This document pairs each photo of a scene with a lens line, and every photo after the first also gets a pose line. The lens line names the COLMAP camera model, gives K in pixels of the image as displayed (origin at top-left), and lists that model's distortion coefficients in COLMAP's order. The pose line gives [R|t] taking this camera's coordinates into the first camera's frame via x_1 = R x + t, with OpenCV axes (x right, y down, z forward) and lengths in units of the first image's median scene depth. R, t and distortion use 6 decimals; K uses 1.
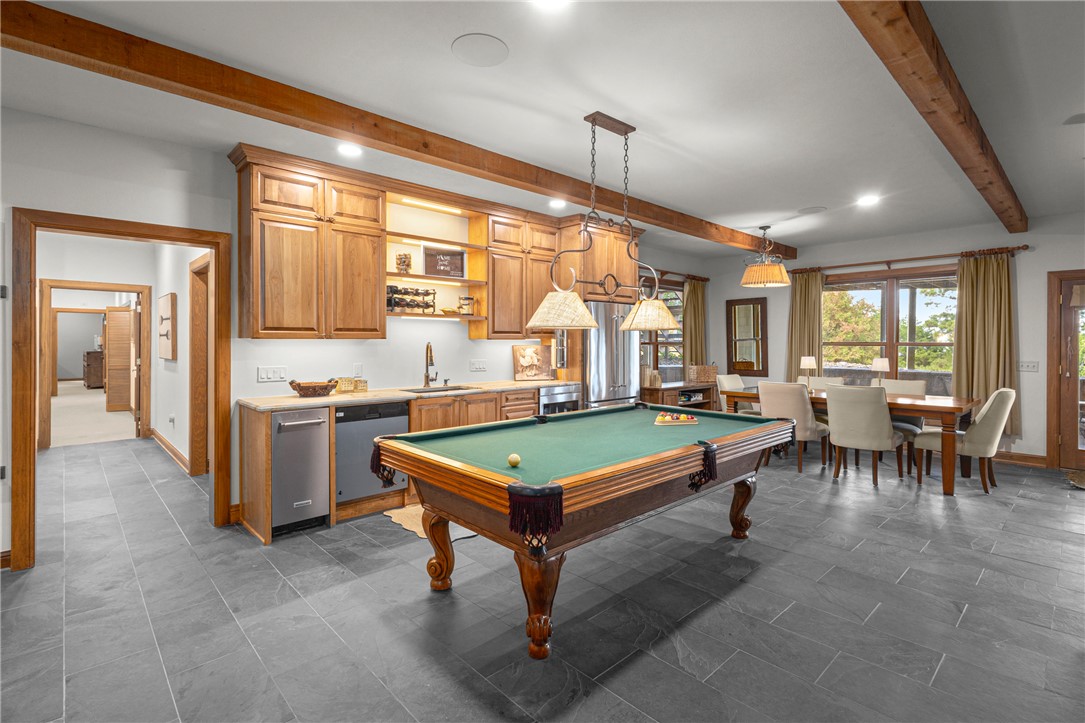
lens RADIAL K [[505.6, 0, 540.6], [0, 505.6, 342.6], [0, 0, 1]] dist [-0.001443, 0.000200]
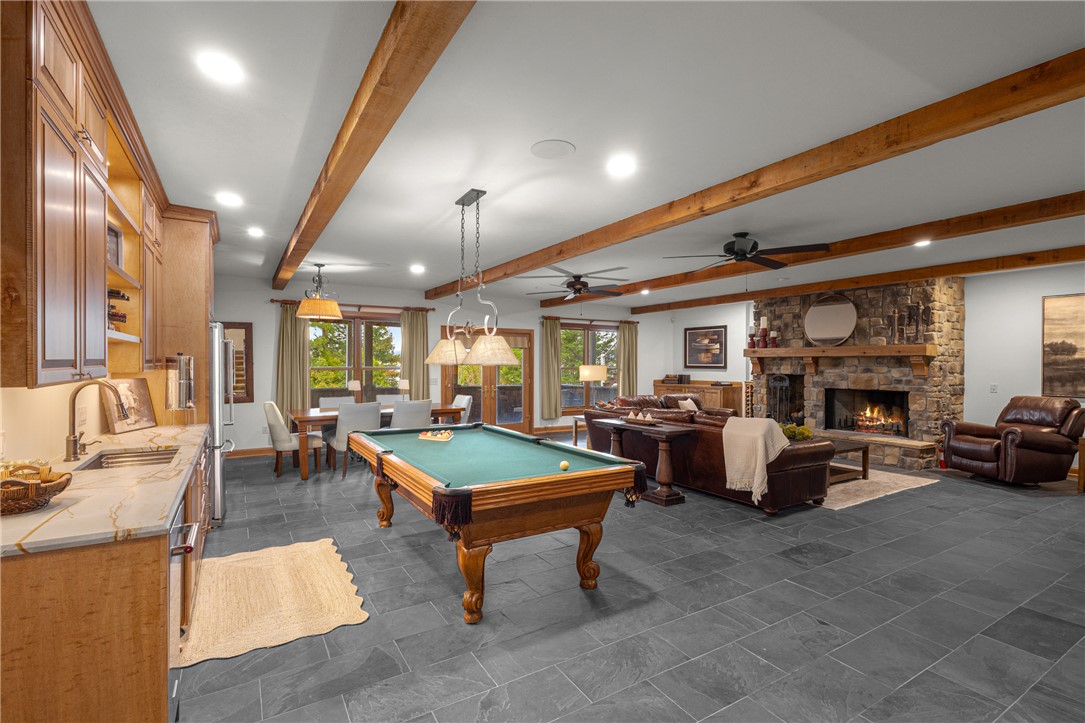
lens RADIAL K [[505.6, 0, 542.7], [0, 505.6, 362.8], [0, 0, 1]] dist [-0.001443, 0.000200]
pose [[0.203385, -0.001422, 0.979098, -0.579664], [-0.000235, 0.999999, 0.001501, -0.018023], [-0.979099, -0.000535, 0.203385, 0.324885]]
